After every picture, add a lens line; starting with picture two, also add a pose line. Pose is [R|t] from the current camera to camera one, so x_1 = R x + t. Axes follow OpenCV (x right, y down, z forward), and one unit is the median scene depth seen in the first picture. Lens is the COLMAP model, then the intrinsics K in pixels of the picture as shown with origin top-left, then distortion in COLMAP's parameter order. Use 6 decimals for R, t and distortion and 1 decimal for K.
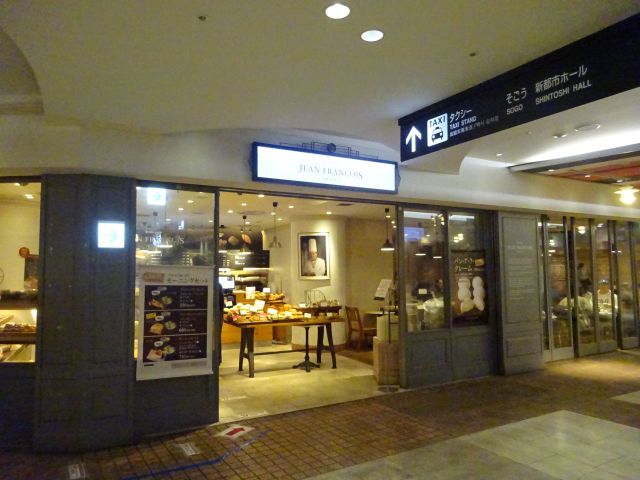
lens RADIAL K [[481.1, 0, 320.0], [0, 481.1, 240.0], [0, 0, 1]] dist [-0.001967, 0.002474]
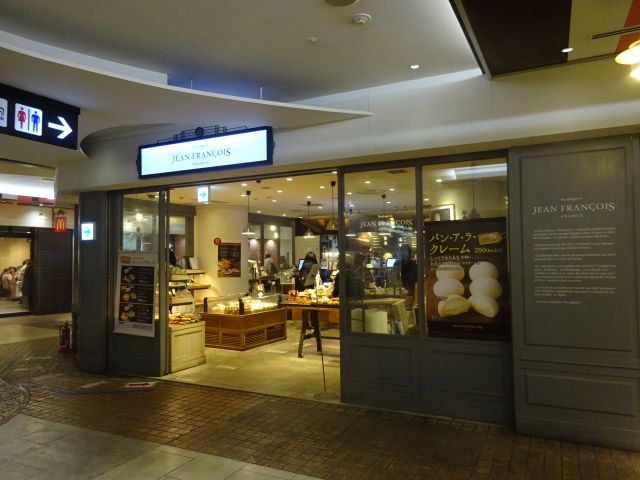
lens RADIAL K [[481.1, 0, 320.0], [0, 481.1, 240.0], [0, 0, 1]] dist [-0.001967, 0.002474]
pose [[0.537217, -0.027684, -0.842990, 0.999007], [0.061118, 0.998111, 0.006170, 0.042565], [0.841227, -0.054837, 0.537895, 0.664191]]
